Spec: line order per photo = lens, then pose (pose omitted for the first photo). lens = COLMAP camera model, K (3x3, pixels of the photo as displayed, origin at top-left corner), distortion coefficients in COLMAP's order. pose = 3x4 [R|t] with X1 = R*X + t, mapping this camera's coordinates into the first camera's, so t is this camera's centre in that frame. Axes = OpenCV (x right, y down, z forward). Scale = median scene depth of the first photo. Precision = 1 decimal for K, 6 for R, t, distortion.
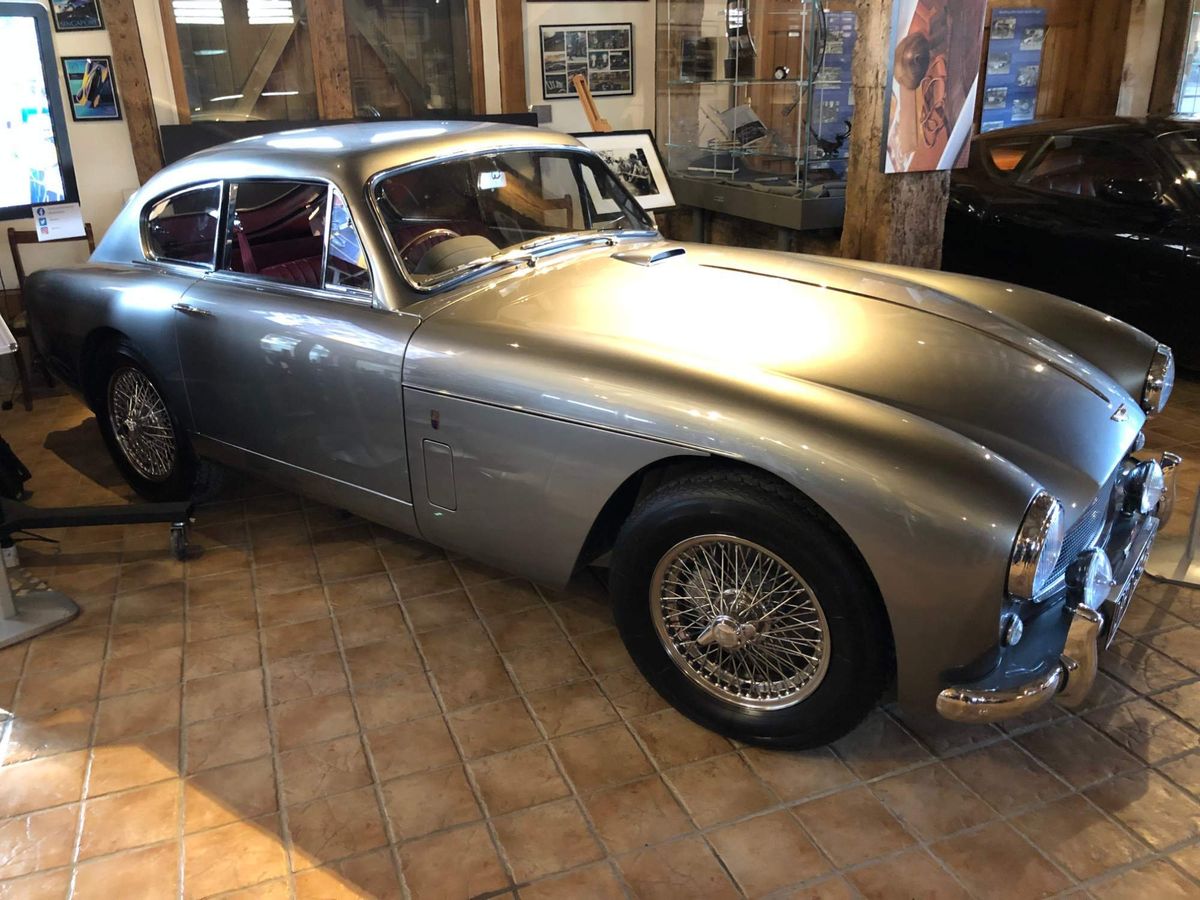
lens RADIAL K [[986.0, 0, 565.6], [0, 986.0, 452.6], [0, 0, 1]] dist [0.029517, -0.001655]
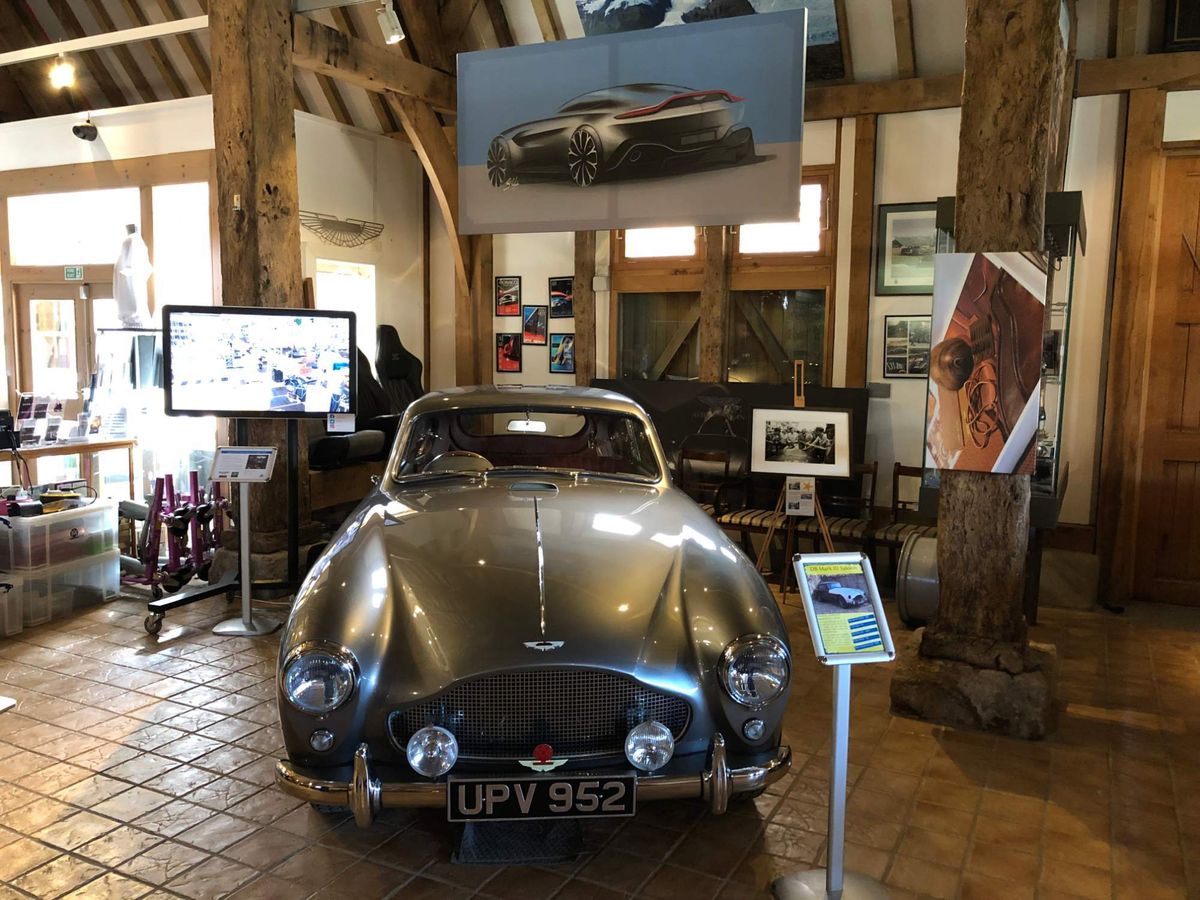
lens RADIAL K [[986.0, 0, 565.6], [0, 986.0, 452.6], [0, 0, 1]] dist [0.029517, -0.001655]
pose [[0.657170, 0.119827, -0.744156, 0.821462], [-0.296821, 0.948649, -0.109369, -0.078494], [0.692838, 0.292755, 0.658991, 0.086034]]
